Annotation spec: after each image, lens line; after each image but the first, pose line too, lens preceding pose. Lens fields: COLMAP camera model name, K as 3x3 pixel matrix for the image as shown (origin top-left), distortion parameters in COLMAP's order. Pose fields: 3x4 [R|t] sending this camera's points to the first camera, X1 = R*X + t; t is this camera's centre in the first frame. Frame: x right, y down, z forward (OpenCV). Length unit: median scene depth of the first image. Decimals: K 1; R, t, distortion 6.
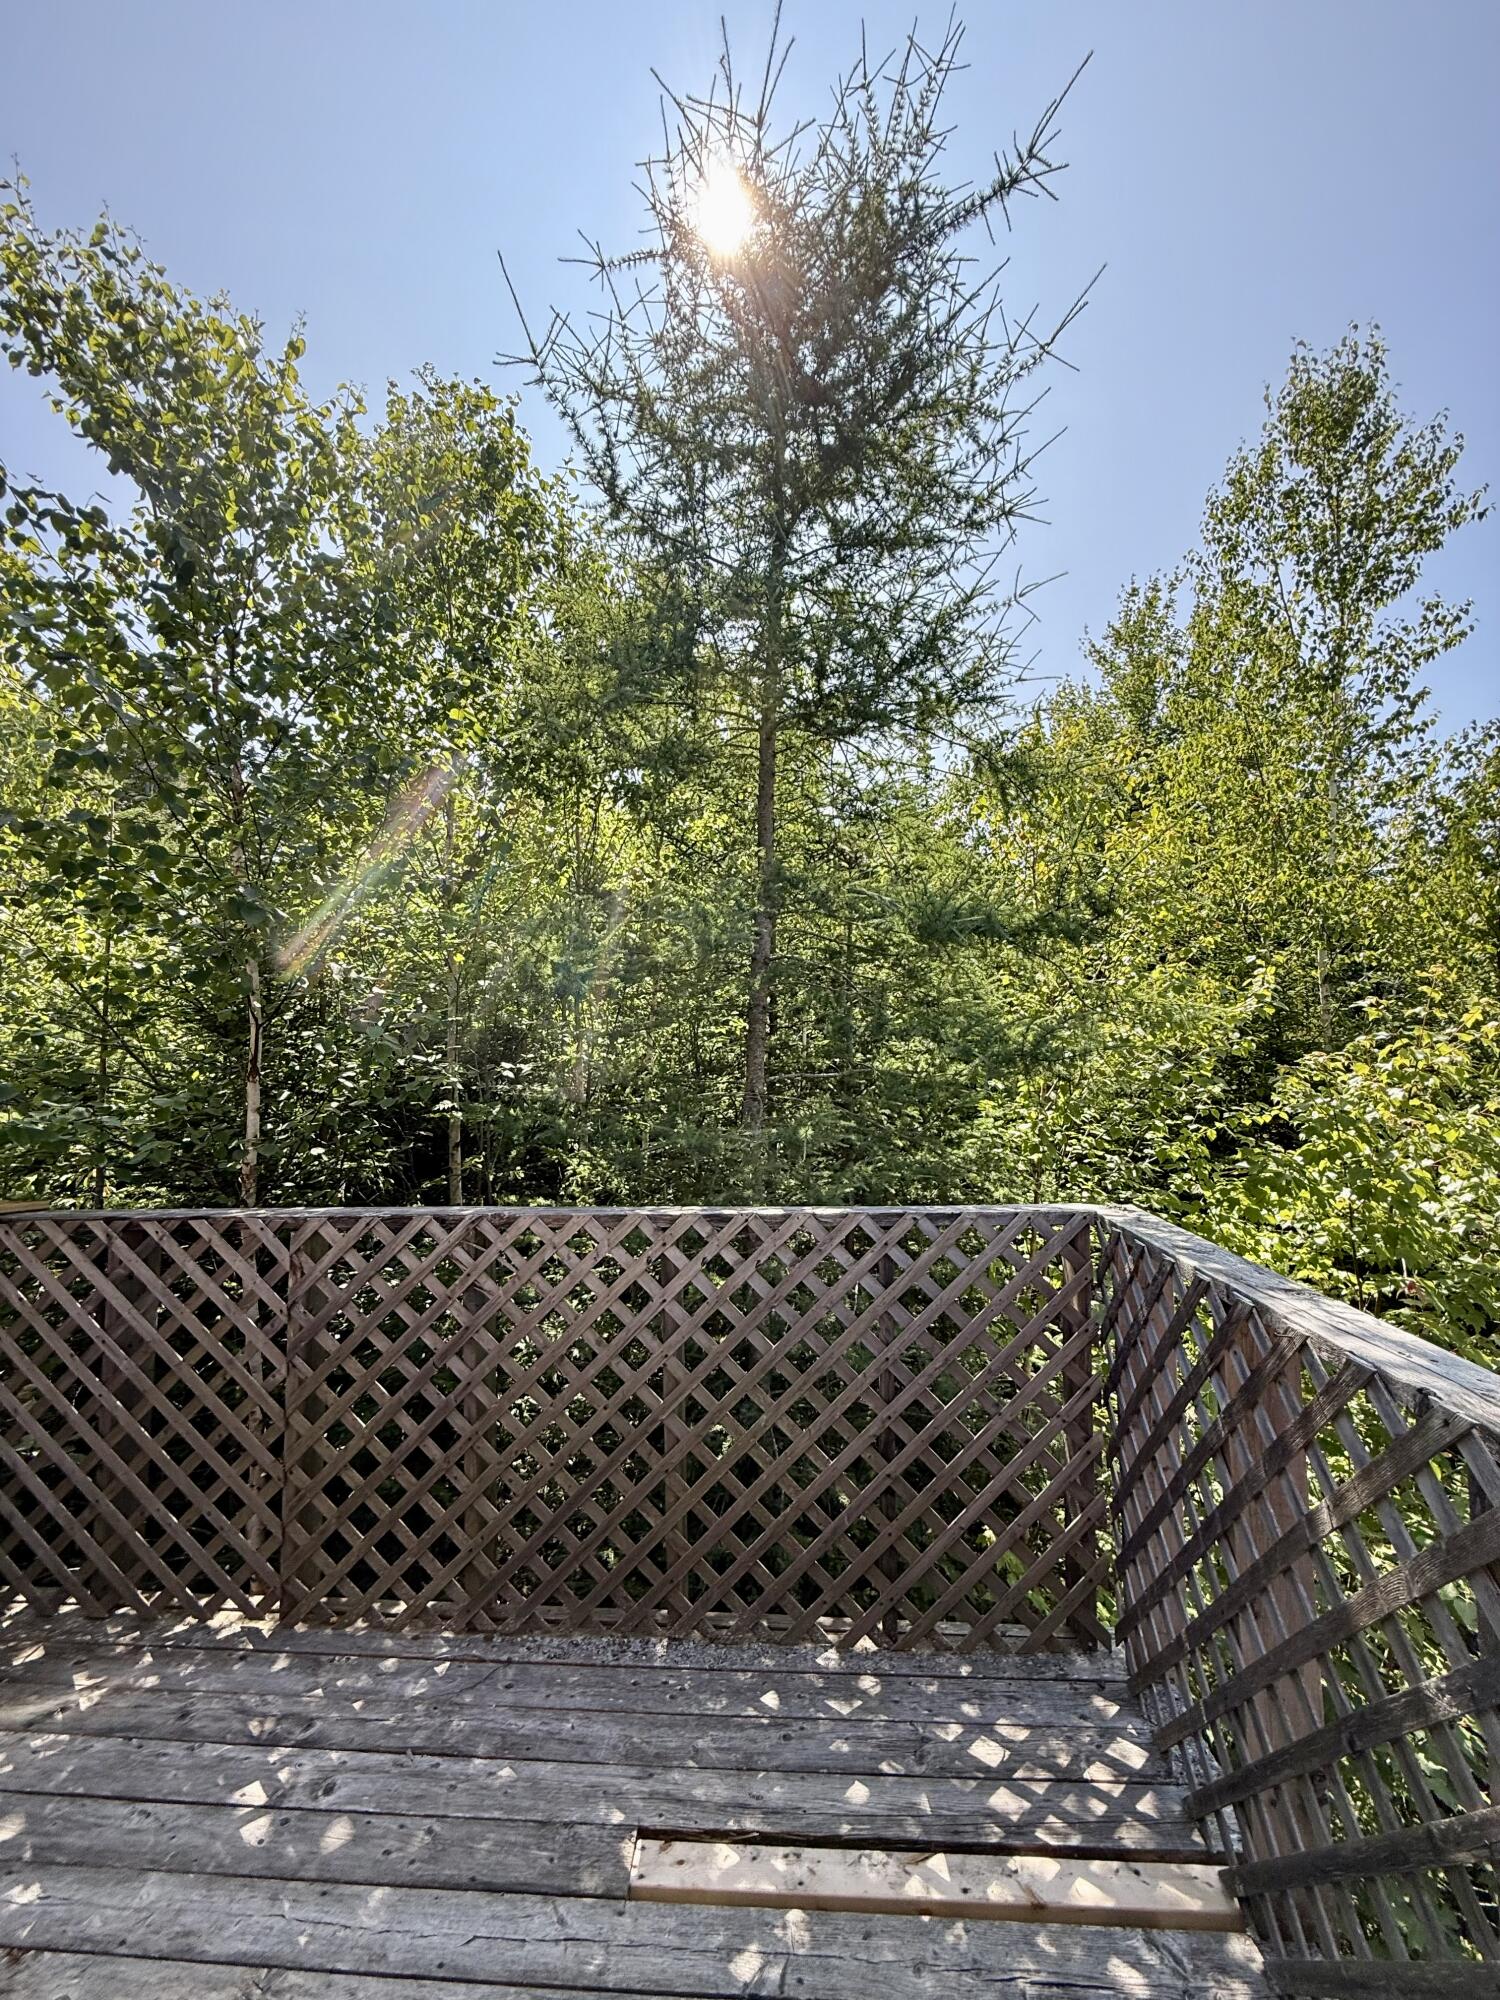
lens RADIAL K [[799.8, 0, 751.9], [0, 799.8, 1000.1], [0, 0, 1]] dist [0.000216, 0.000235]
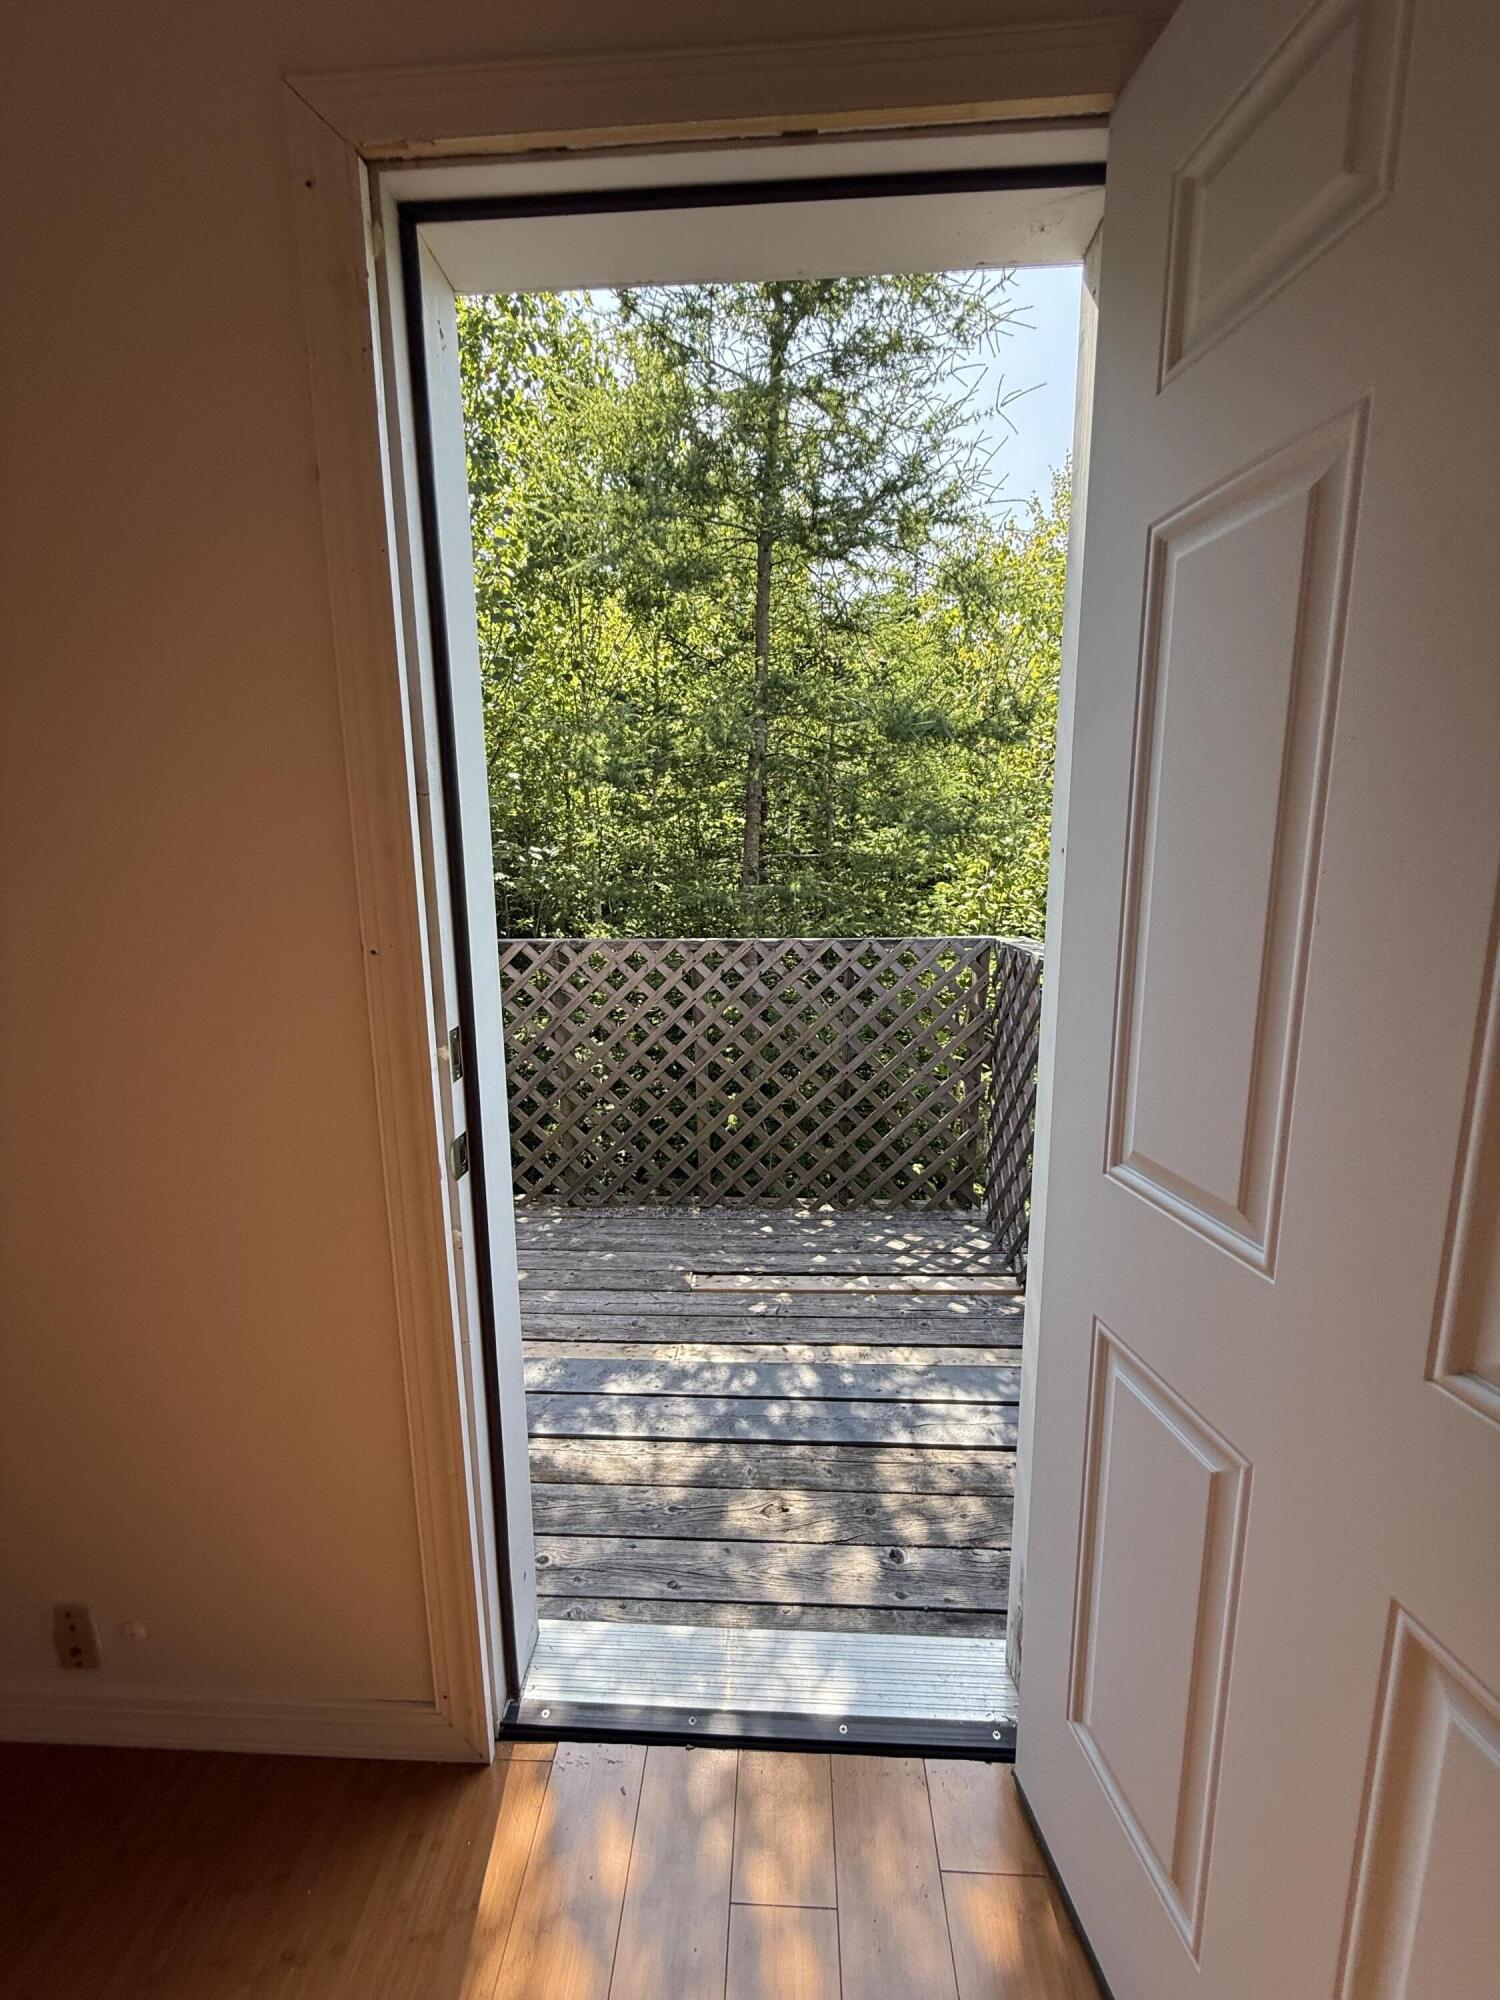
lens RADIAL K [[799.8, 0, 746.3], [0, 799.8, 994.6], [0, 0, 1]] dist [0.000216, 0.000235]
pose [[0.999779, 0.003949, 0.020632, -0.041017], [-0.008615, 0.972861, 0.231230, 0.029140], [-0.019159, -0.231357, 0.972680, -0.353687]]
